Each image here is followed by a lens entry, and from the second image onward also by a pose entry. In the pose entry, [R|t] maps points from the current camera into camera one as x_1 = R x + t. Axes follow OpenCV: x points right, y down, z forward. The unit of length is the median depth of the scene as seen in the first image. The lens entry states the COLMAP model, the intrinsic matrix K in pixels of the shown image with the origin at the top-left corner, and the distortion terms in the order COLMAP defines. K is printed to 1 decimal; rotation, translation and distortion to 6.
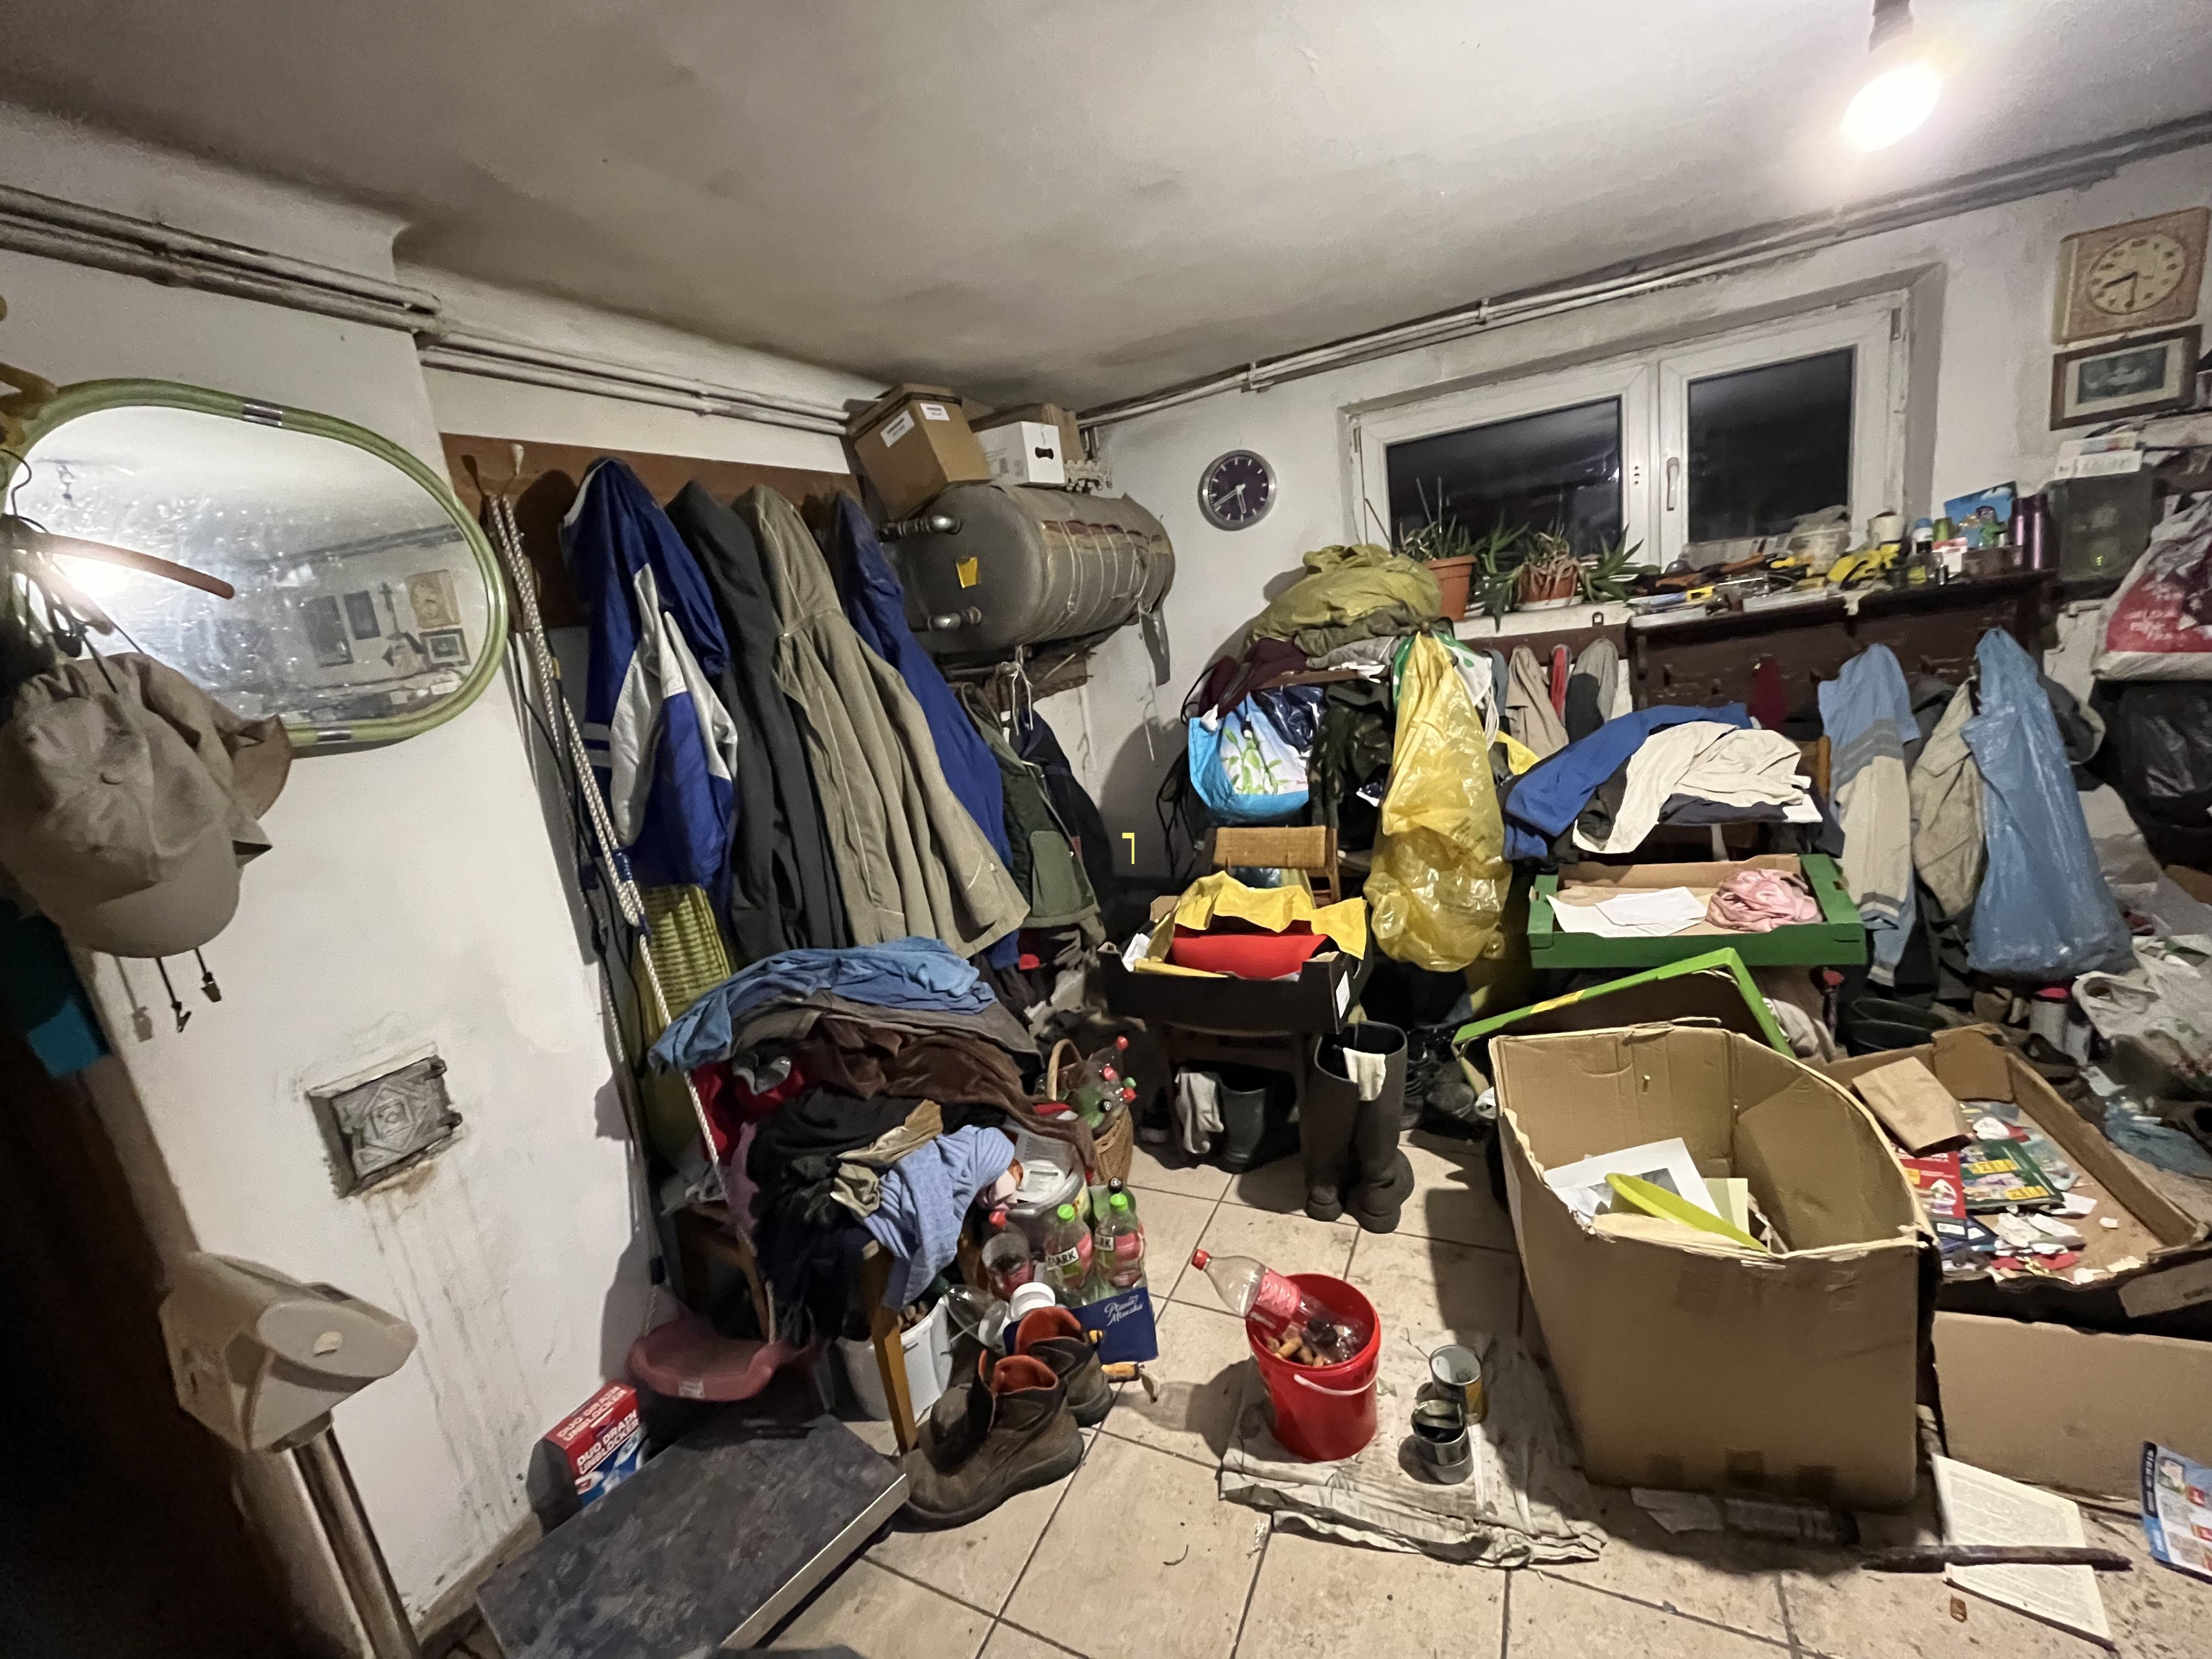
lens RADIAL K [[893.7, 0, 1104.3], [0, 893.7, 830.3], [0, 0, 1]] dist [-0.001623, -0.000479]
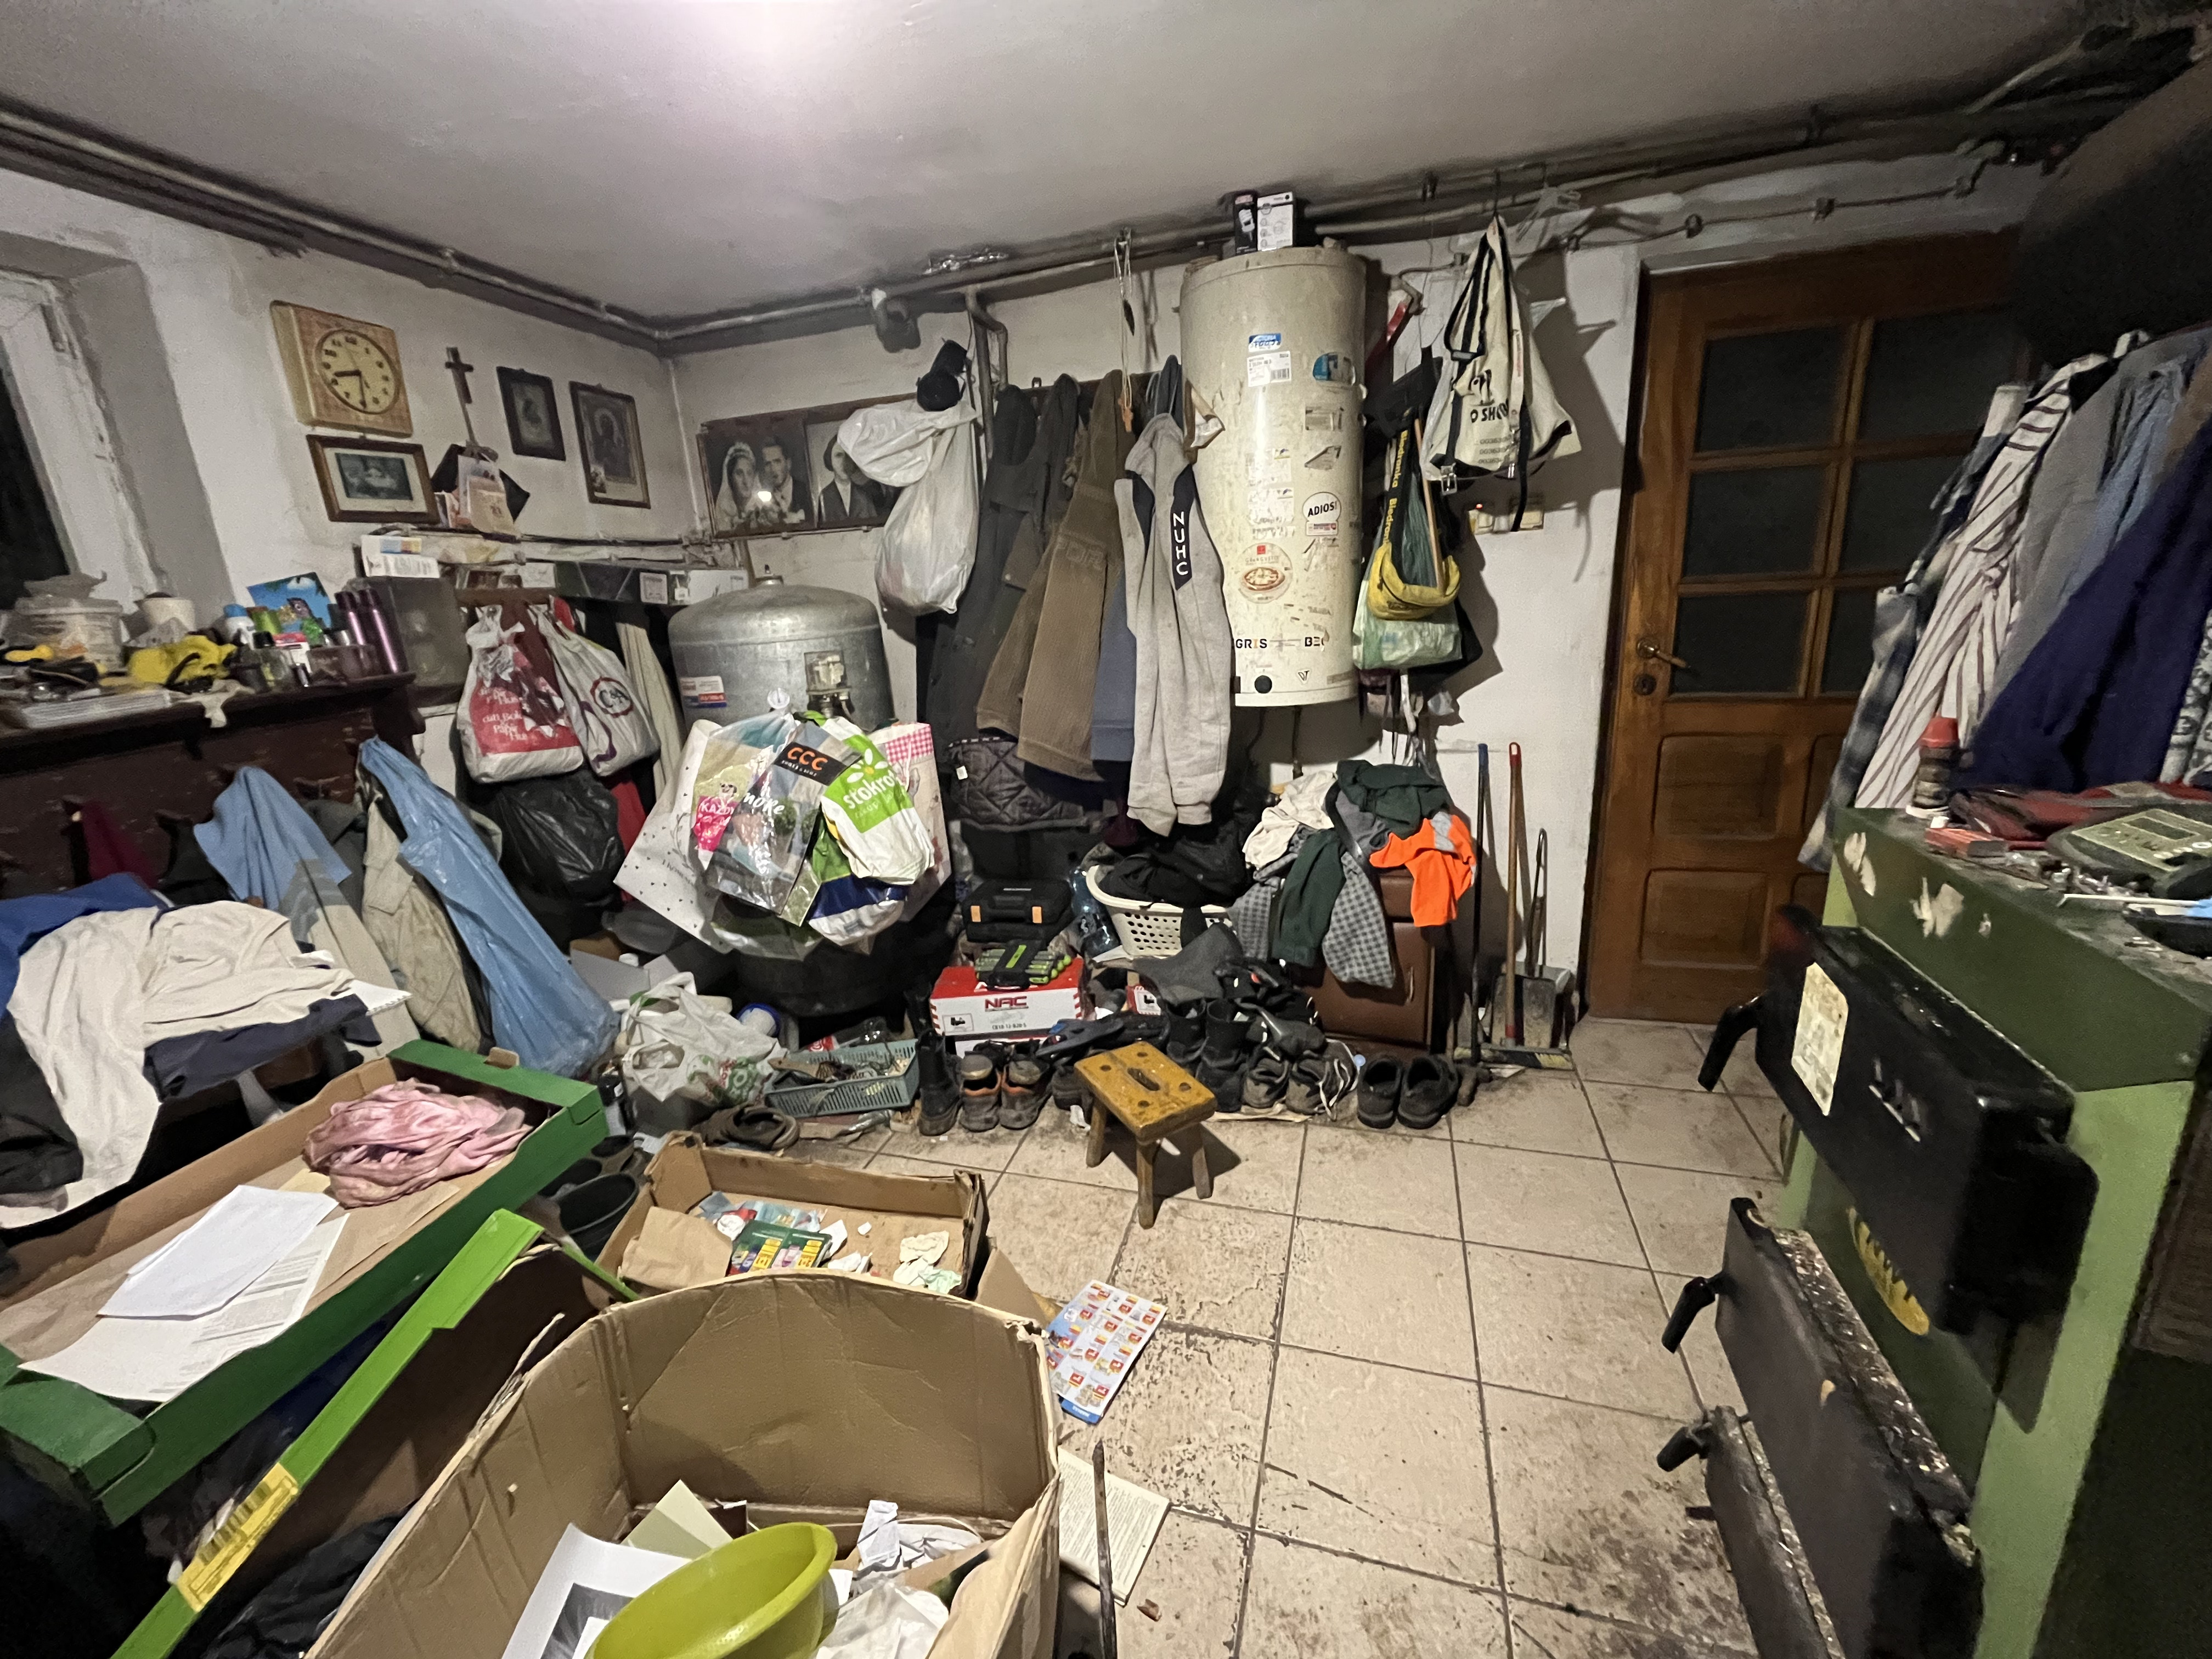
lens RADIAL K [[893.7, 0, 1104.7], [0, 893.7, 828.6], [0, 0, 1]] dist [-0.001623, -0.000479]
pose [[-0.149999, -0.125222, 0.980724, 0.037900], [0.285993, 0.944045, 0.164280, -0.087458], [-0.946419, 0.305122, -0.105793, 0.469399]]
